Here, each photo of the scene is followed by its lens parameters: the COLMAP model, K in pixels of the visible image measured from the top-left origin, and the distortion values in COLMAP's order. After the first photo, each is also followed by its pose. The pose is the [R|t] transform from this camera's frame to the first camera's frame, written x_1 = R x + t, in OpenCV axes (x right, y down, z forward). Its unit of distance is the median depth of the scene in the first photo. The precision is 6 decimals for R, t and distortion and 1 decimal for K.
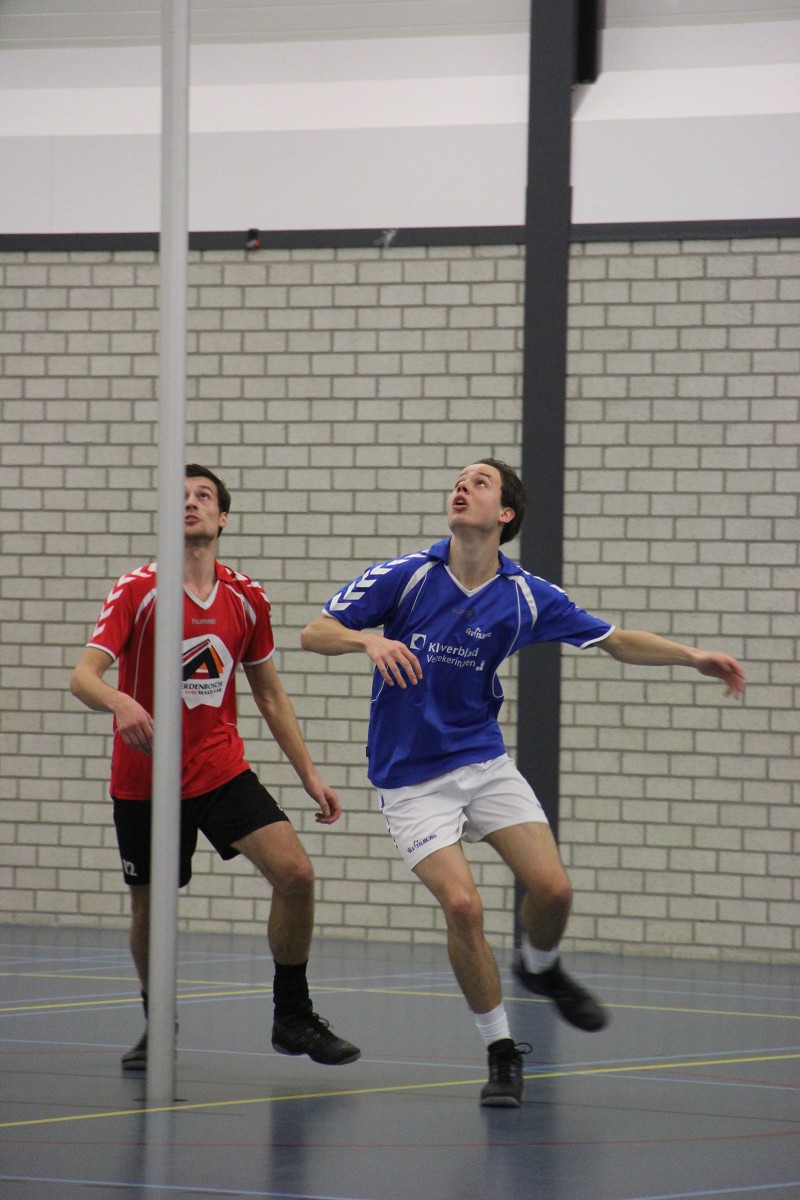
lens RADIAL K [[7168.8, 0, 433.0], [0, 7168.8, 595.5], [0, 0, 1]] dist [1.965529, 0.000000]
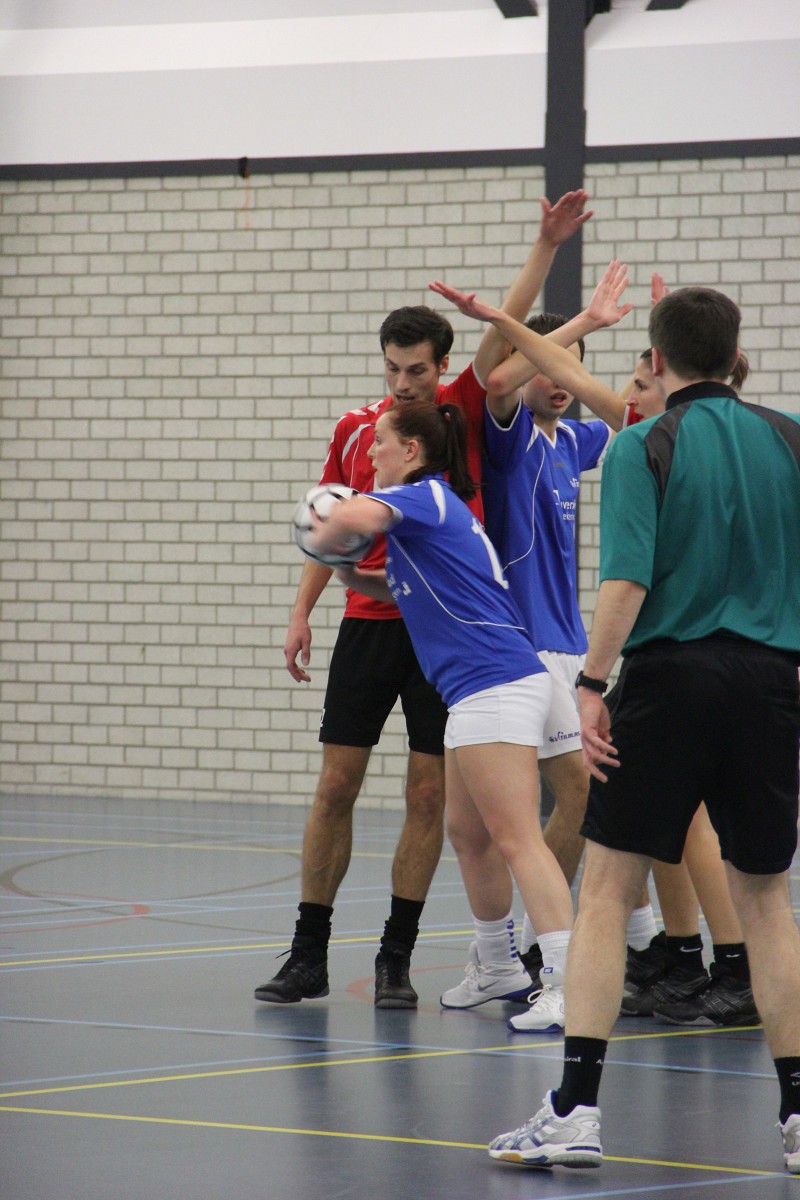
lens RADIAL K [[7168.8, 0, 403.4], [0, 7168.8, 599.6], [0, 0, 1]] dist [1.965529, 0.000000]
pose [[0.993865, -0.008597, -0.110265, 0.110610], [0.010108, 0.999862, 0.013151, 0.001785], [0.110137, -0.014185, 0.993815, -0.077833]]
